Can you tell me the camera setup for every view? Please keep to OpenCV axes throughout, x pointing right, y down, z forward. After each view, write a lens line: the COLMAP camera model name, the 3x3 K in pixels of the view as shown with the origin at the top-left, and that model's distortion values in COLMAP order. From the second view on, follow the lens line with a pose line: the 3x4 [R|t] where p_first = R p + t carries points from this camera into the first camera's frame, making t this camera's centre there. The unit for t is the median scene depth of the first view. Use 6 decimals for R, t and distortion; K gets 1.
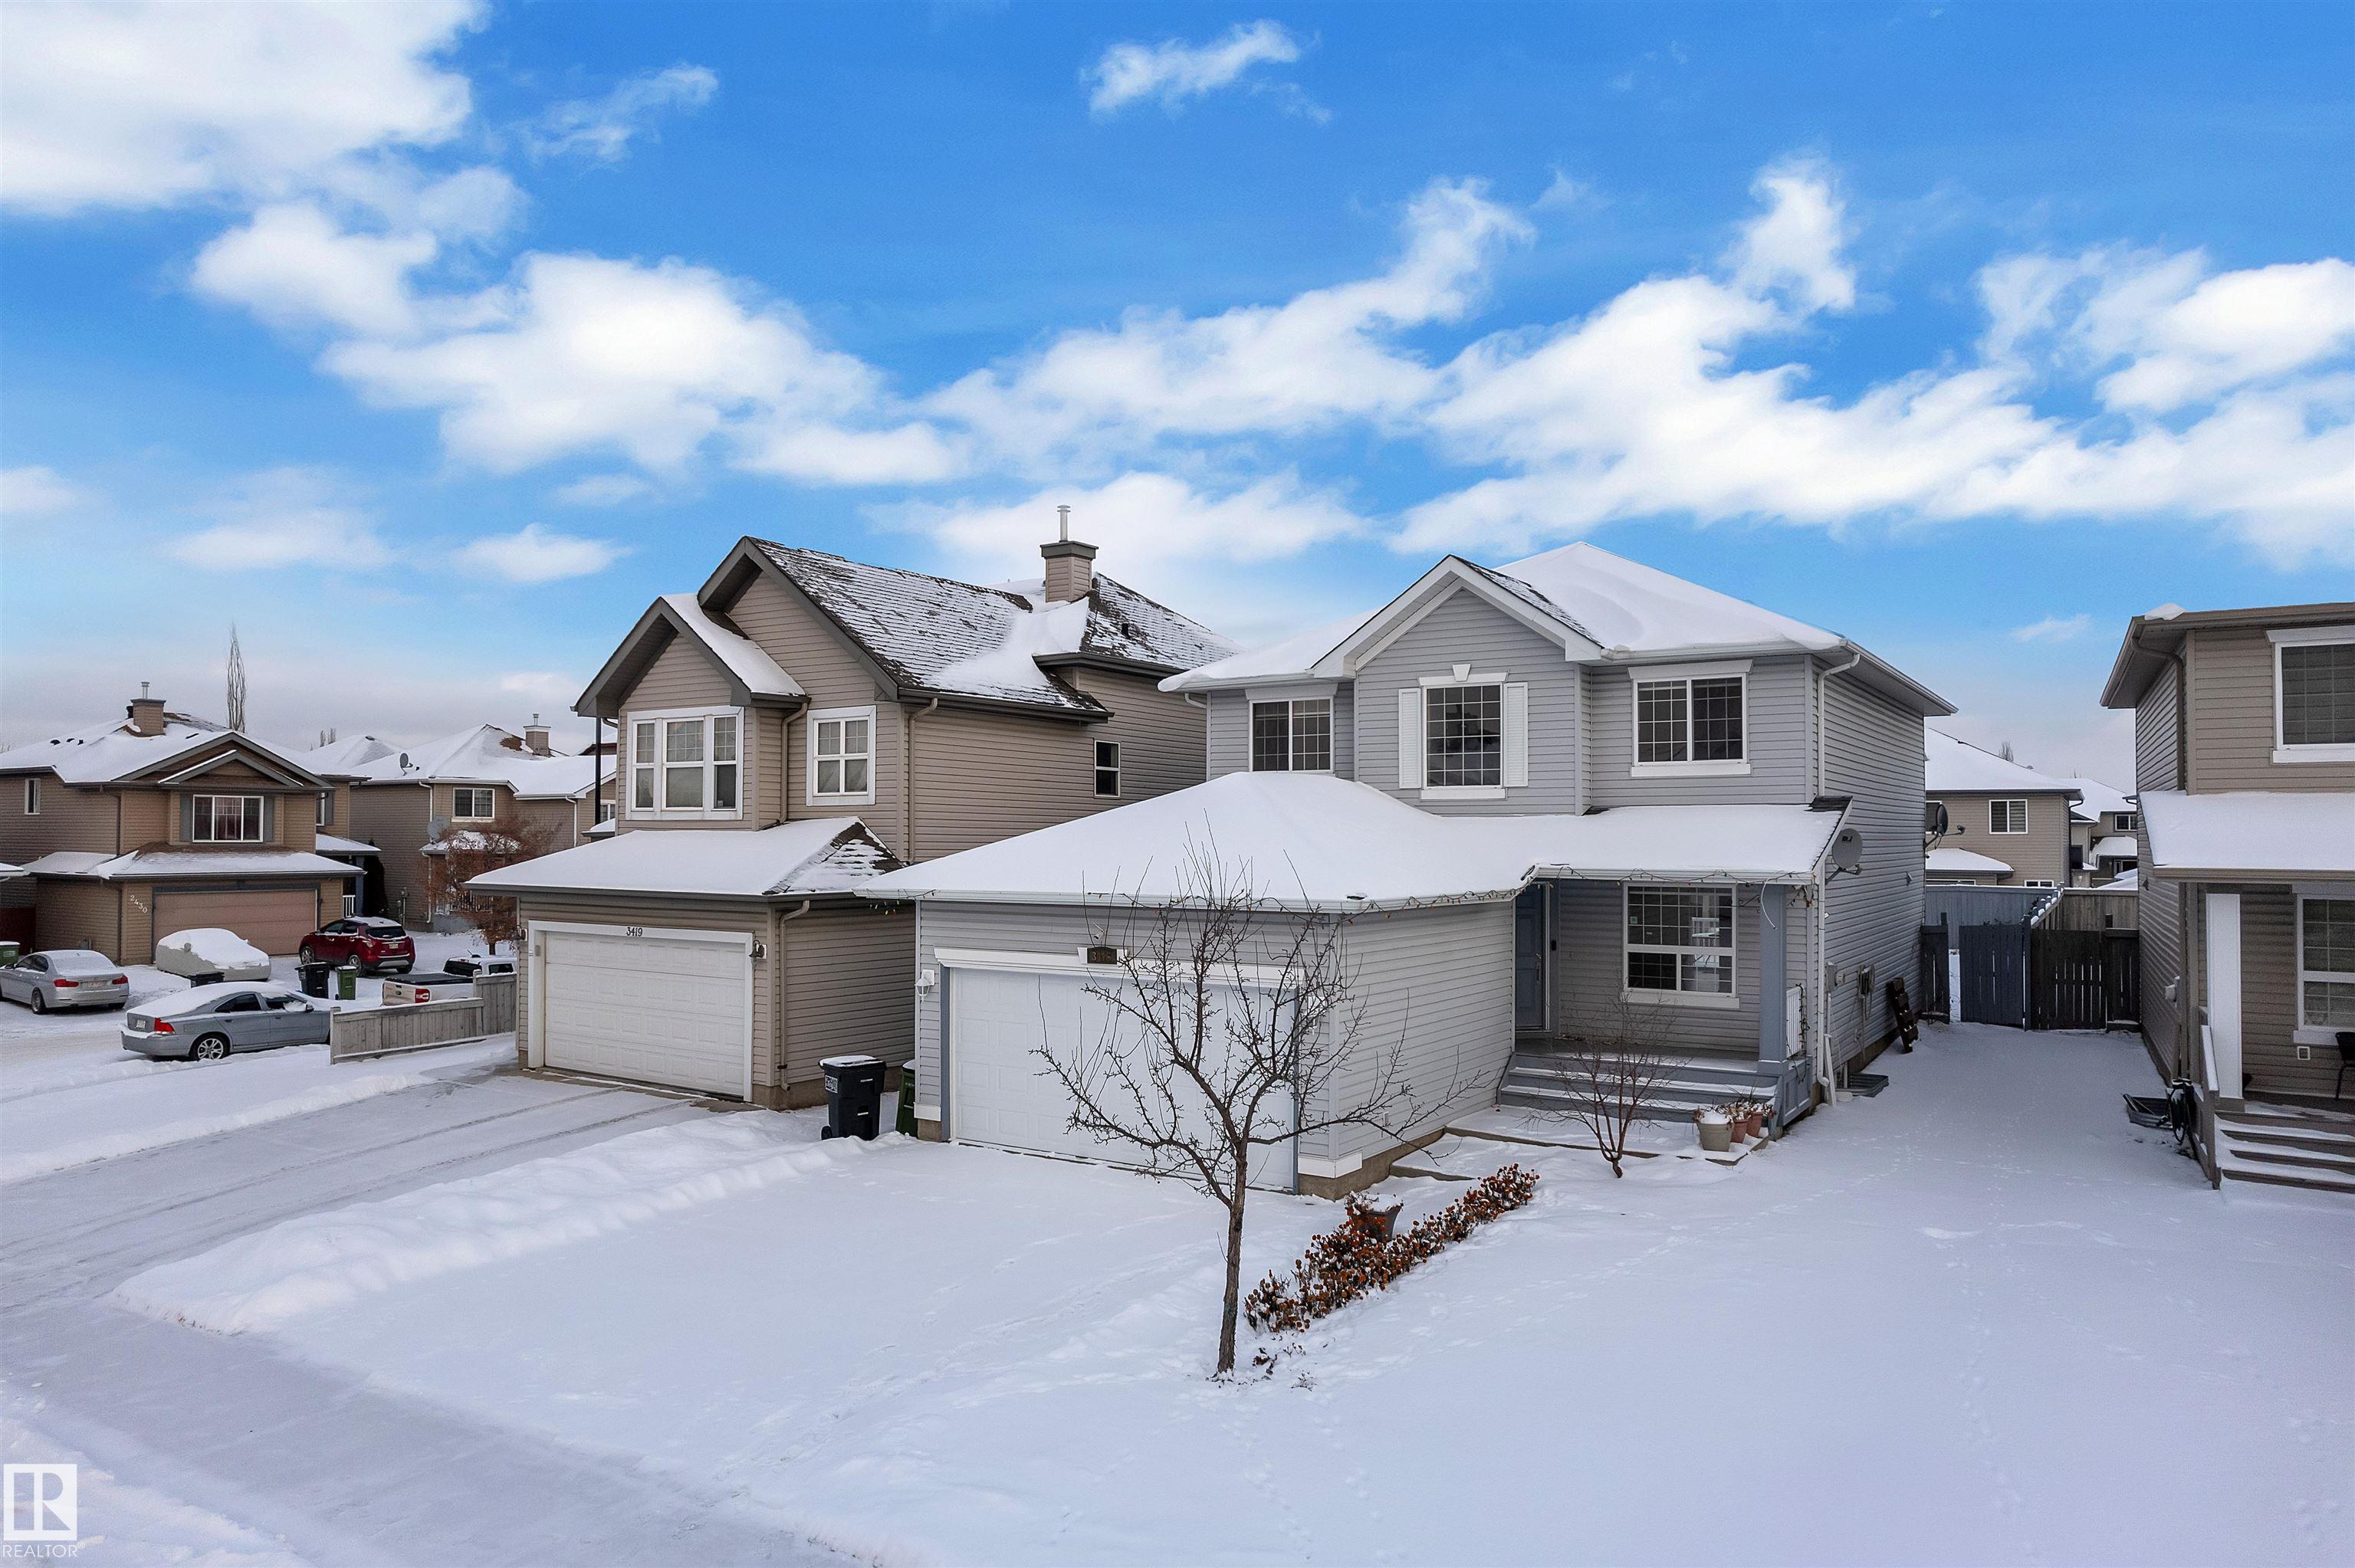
lens RADIAL K [[1502.0, 0, 1177.5], [0, 1502.0, 784.0], [0, 0, 1]] dist [0.001329, 0.000235]
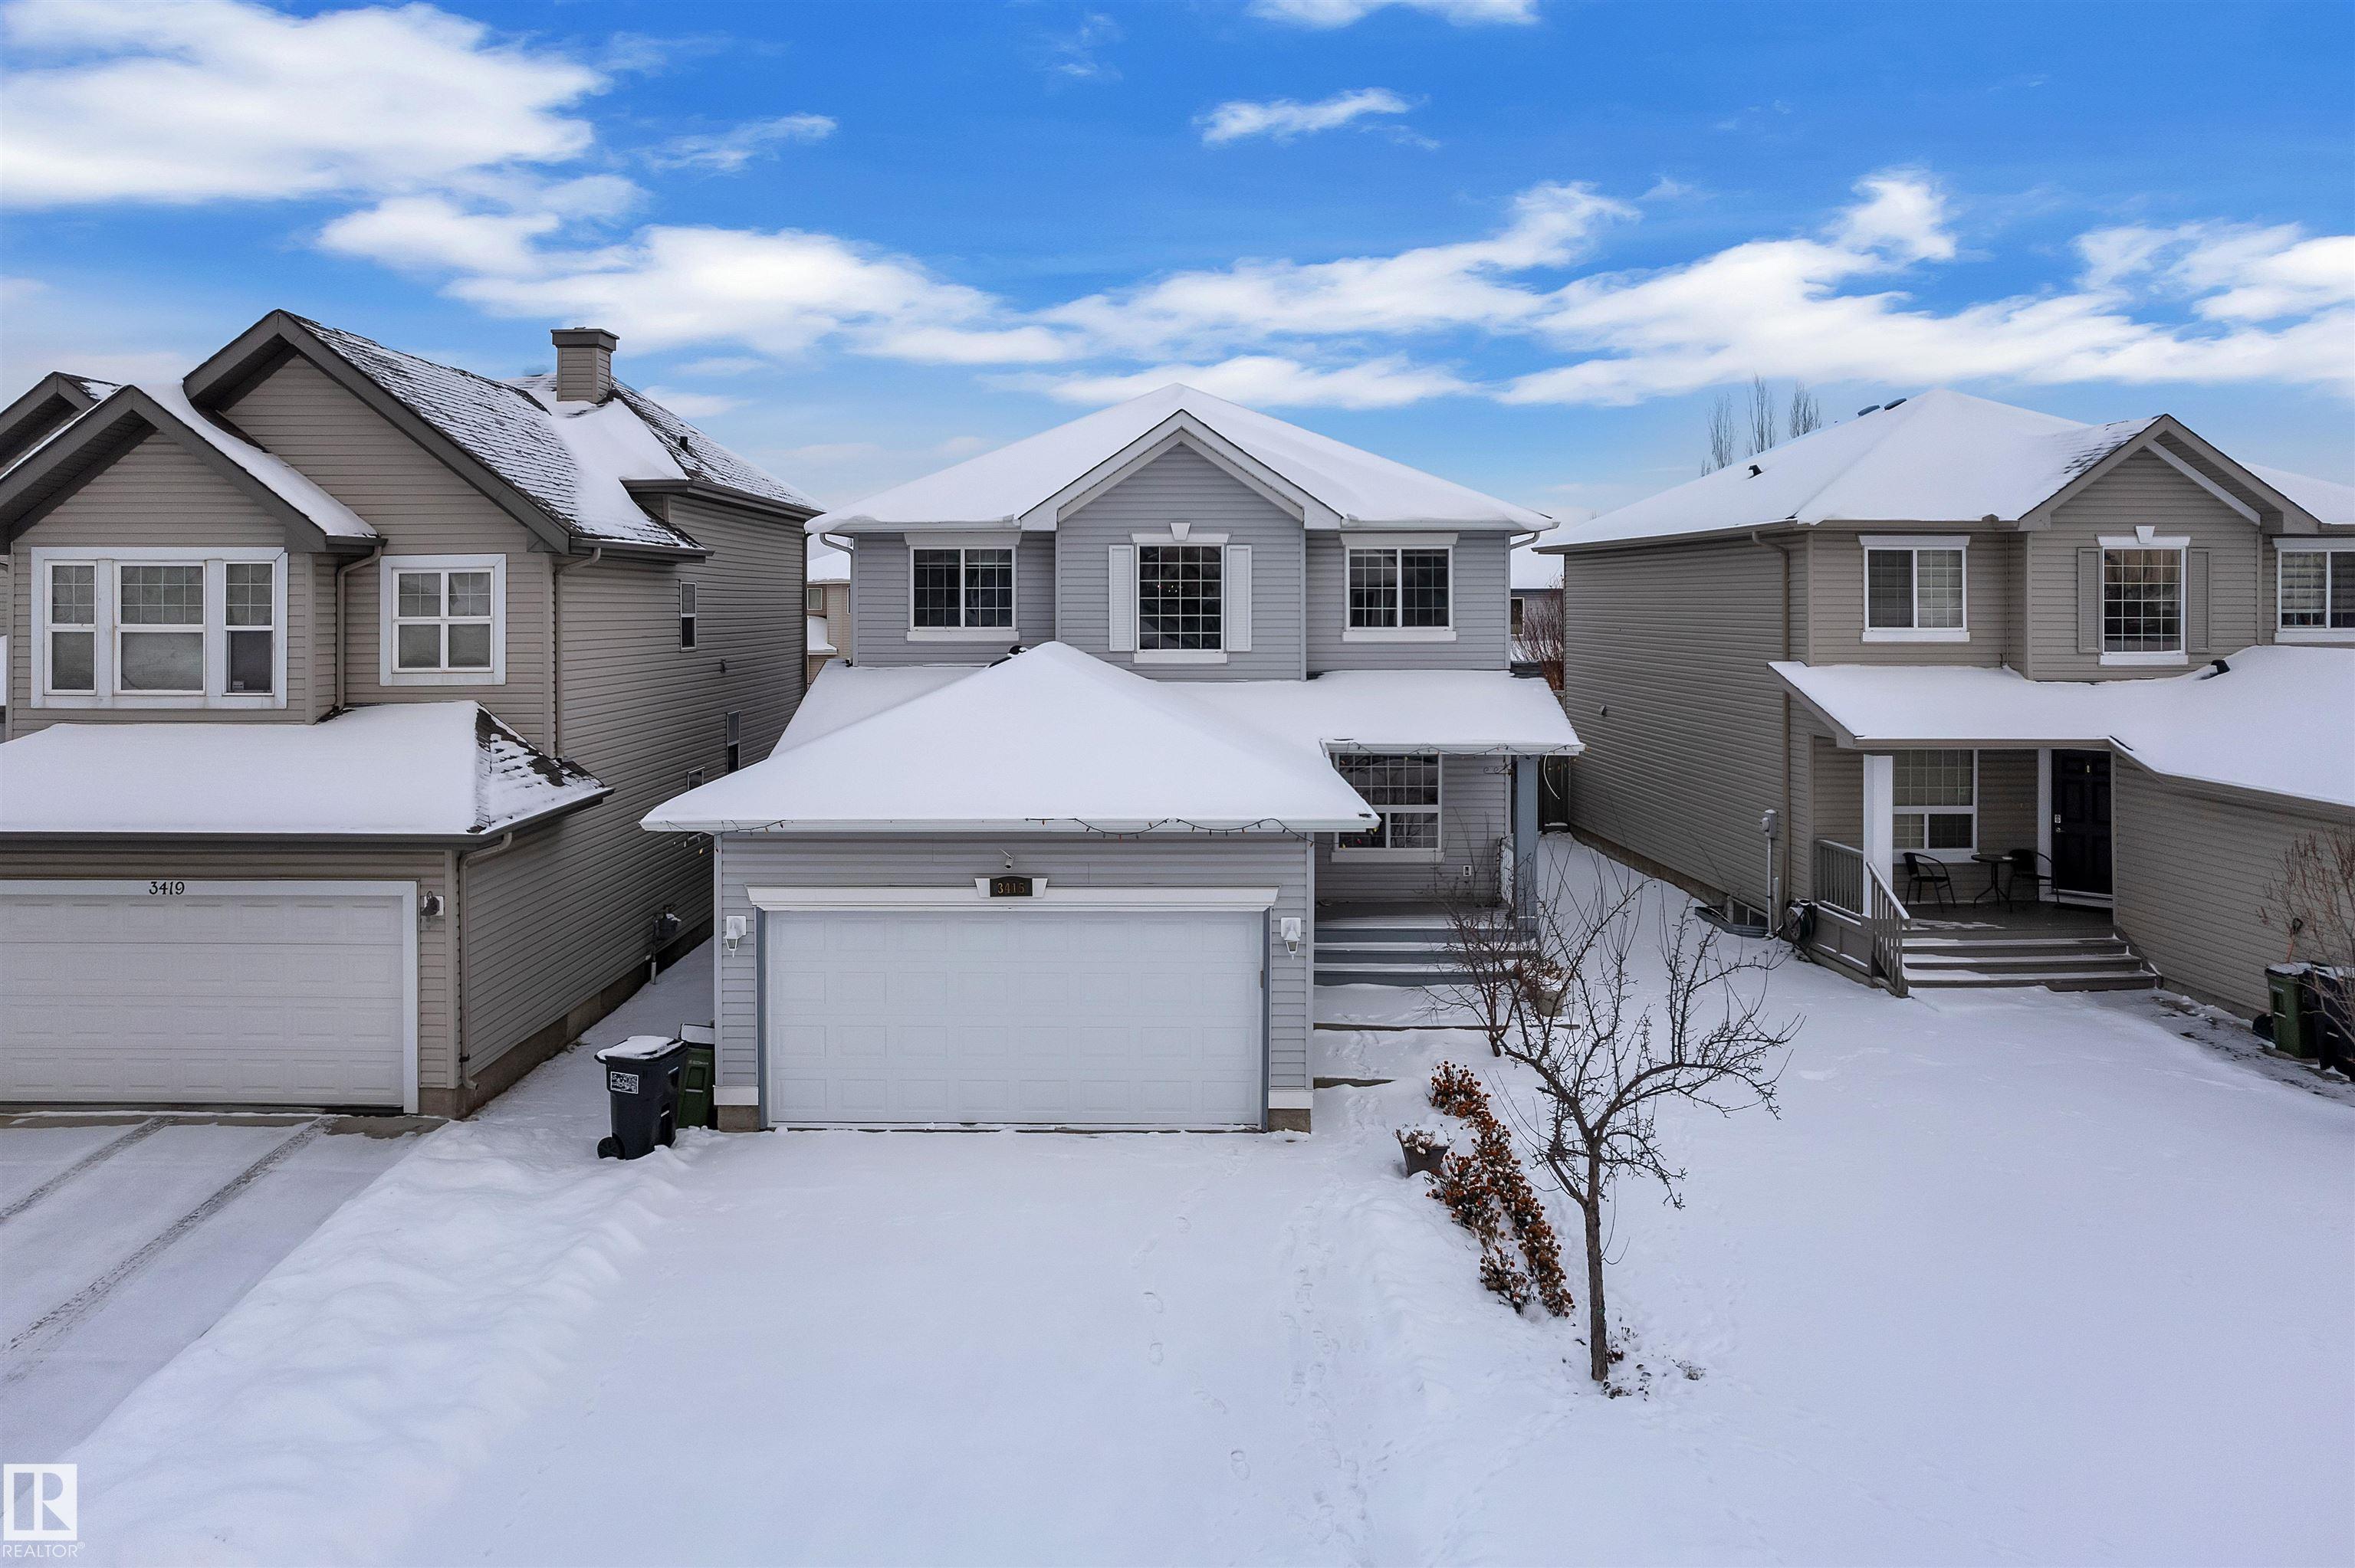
lens RADIAL K [[1563.2, 0, 1173.1], [0, 1563.2, 572.5], [0, 0, 1]] dist [-0.010894, -0.002110]
pose [[0.843675, 0.006758, 0.536811, -0.356498], [-0.015310, 0.999817, 0.011473, -0.060251], [-0.536636, -0.017898, 0.843624, 0.161663]]
